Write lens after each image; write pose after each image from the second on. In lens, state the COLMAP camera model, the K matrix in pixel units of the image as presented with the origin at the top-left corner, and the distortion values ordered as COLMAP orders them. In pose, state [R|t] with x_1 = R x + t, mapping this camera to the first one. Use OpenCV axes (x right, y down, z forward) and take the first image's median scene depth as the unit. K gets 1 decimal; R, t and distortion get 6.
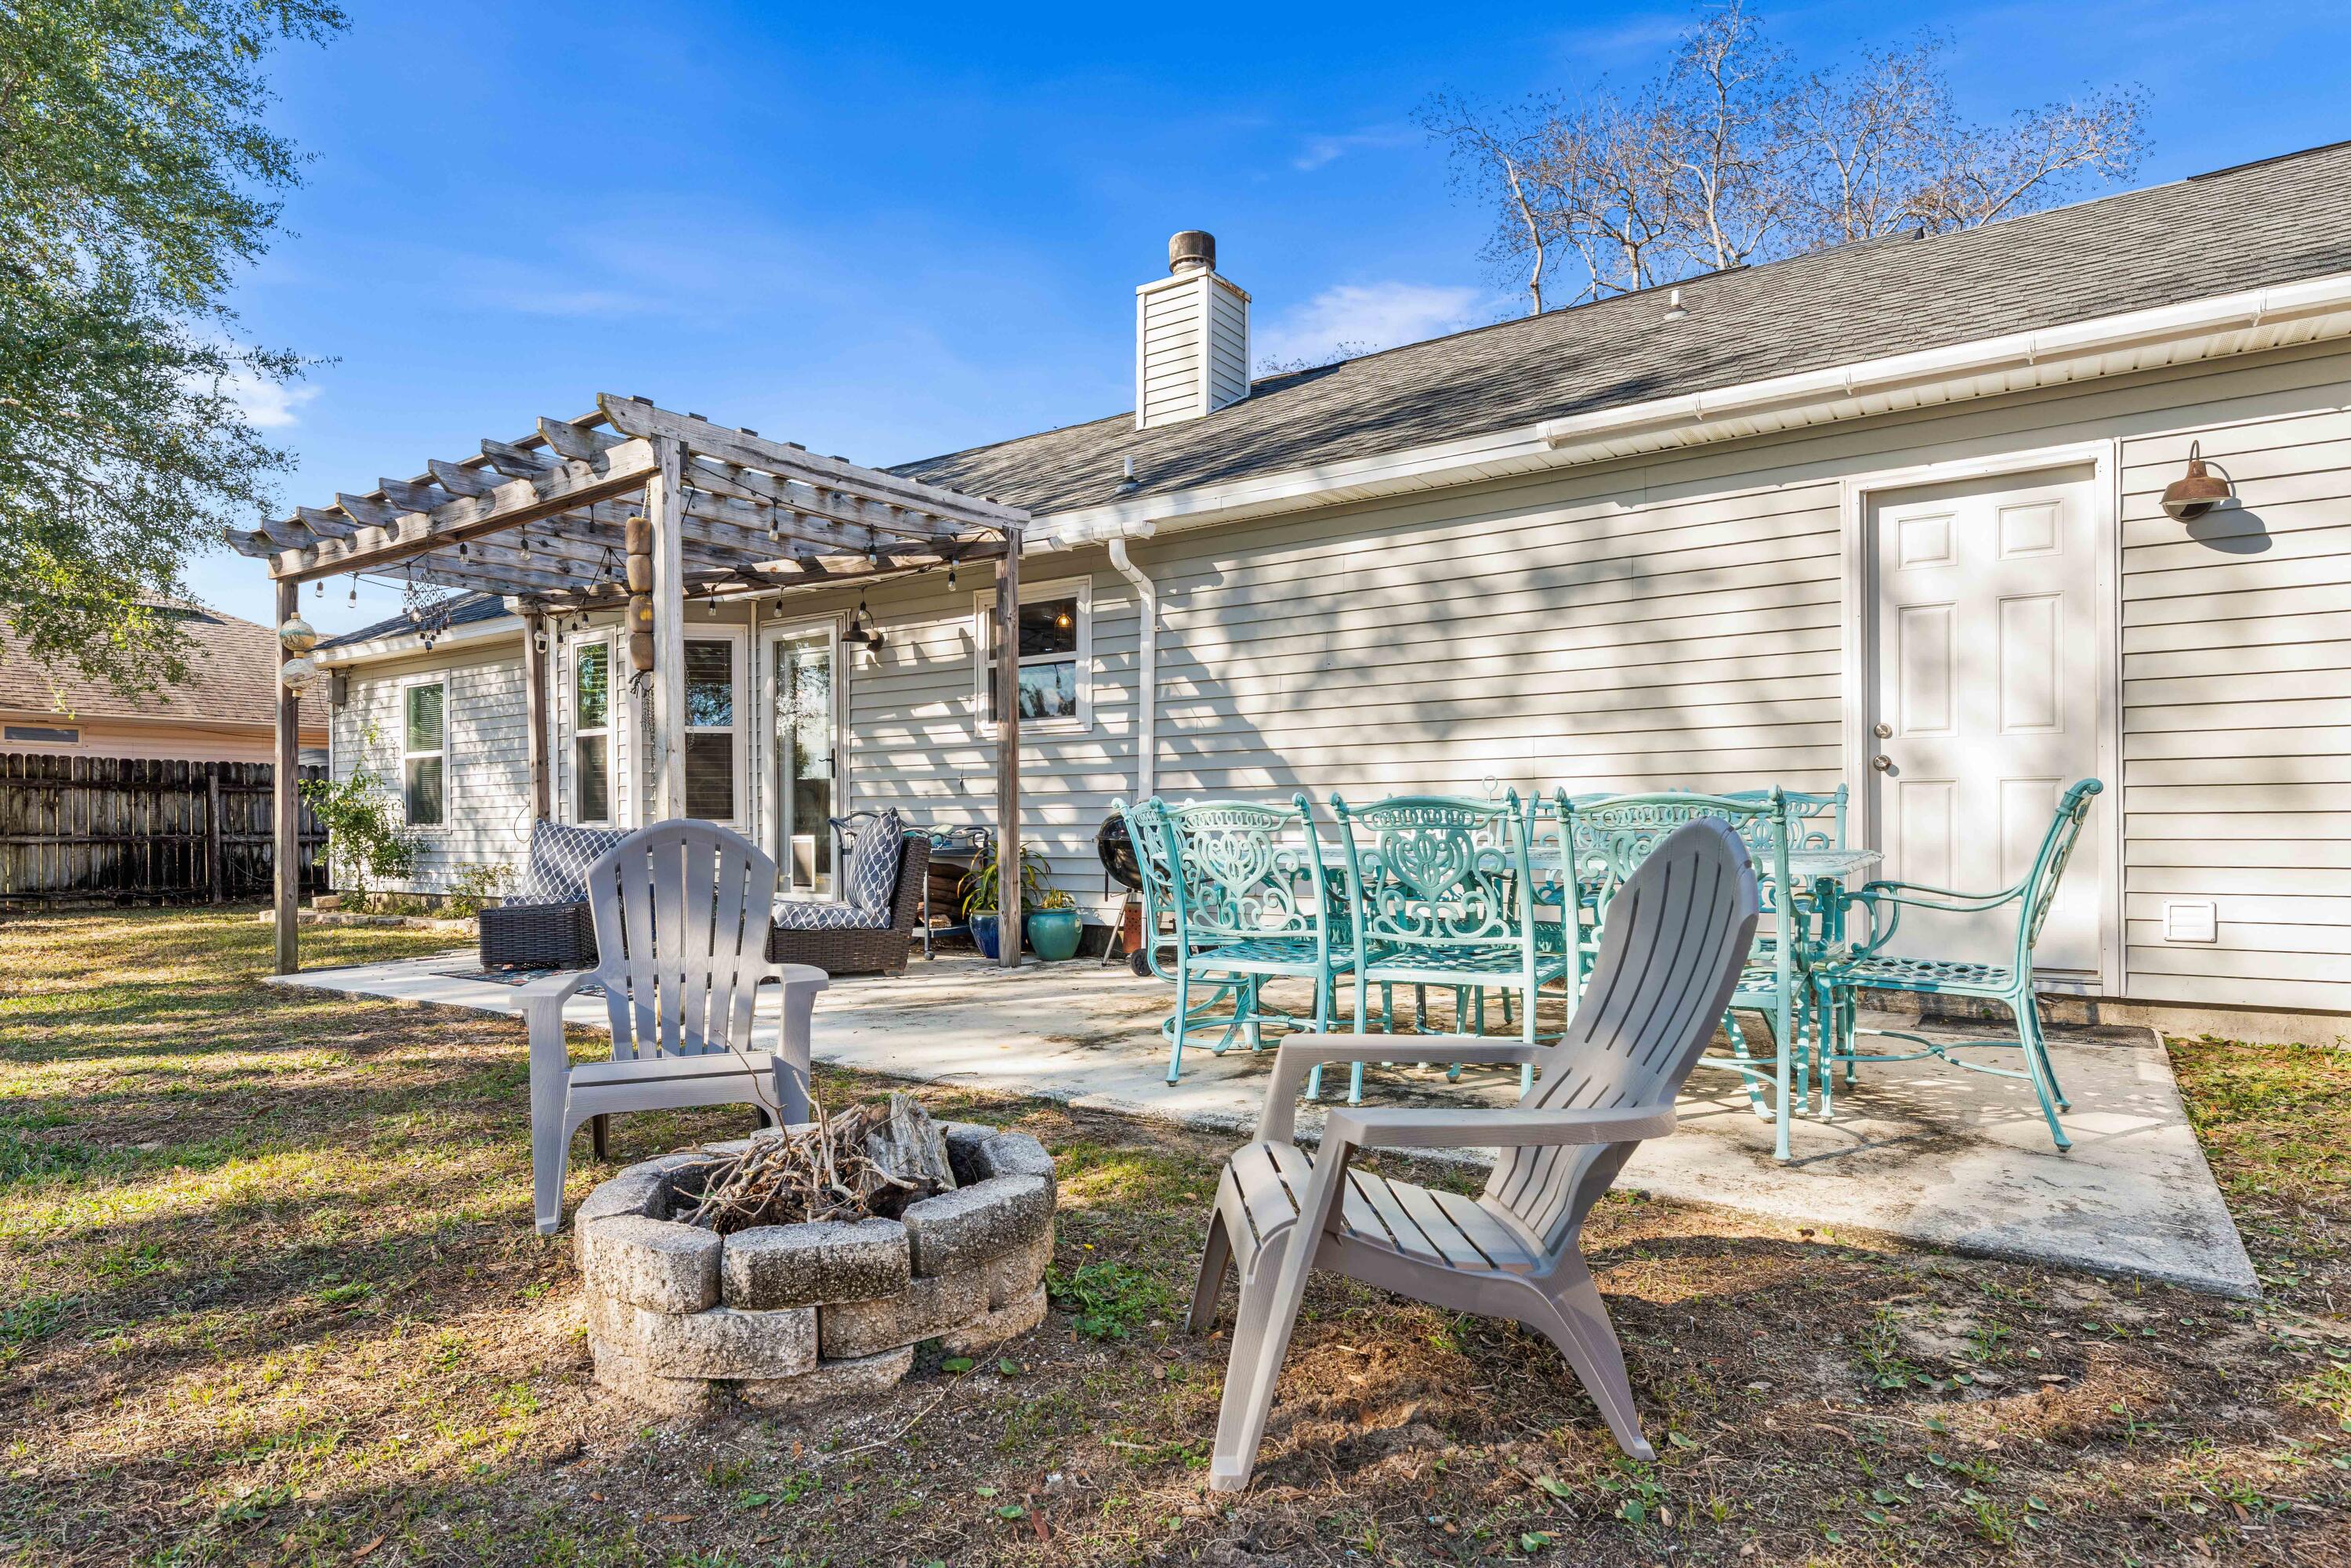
lens RADIAL K [[1288.0, 0, 1175.3], [0, 1288.0, 820.1], [0, 0, 1]] dist [0.003658, 0.001160]
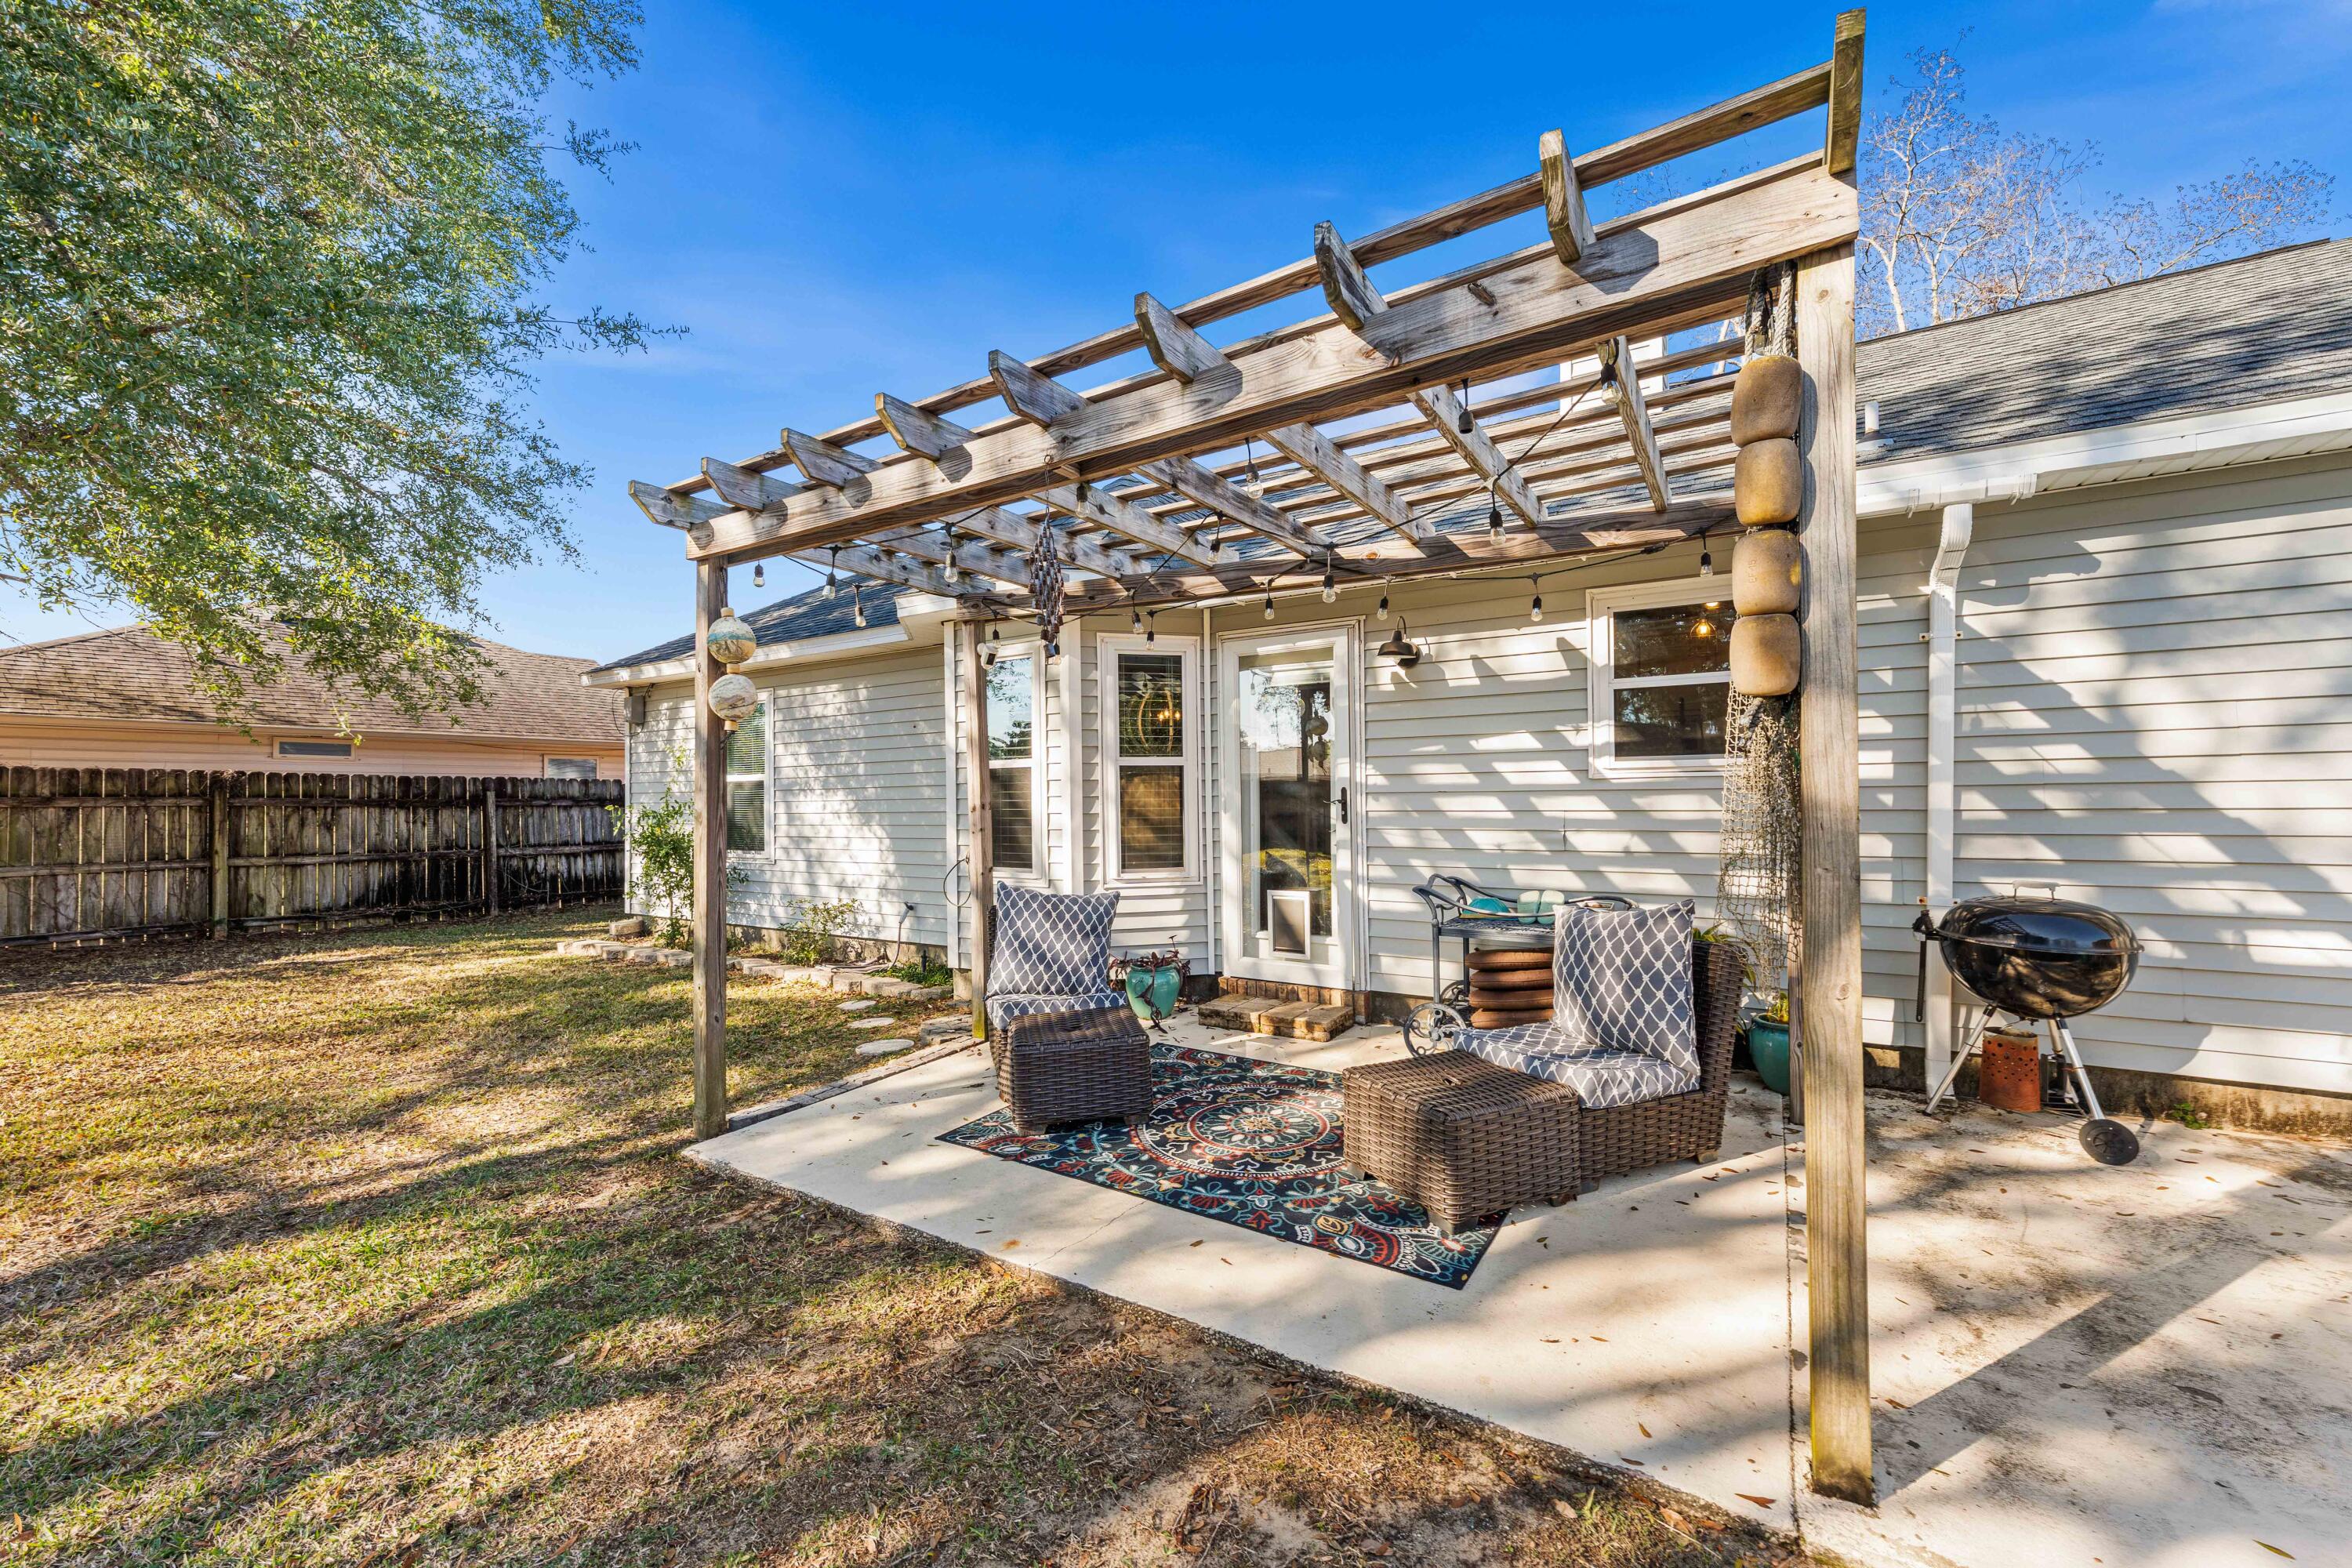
lens RADIAL K [[906.2, 0, 1176.0], [0, 906.2, 784.0], [0, 0, 1]] dist [0.000516, 0.000029]
pose [[0.998873, -0.003041, 0.047362, -0.364759], [0.003559, 0.999935, -0.010858, -0.047155], [-0.047326, 0.011014, 0.998819, 0.395434]]
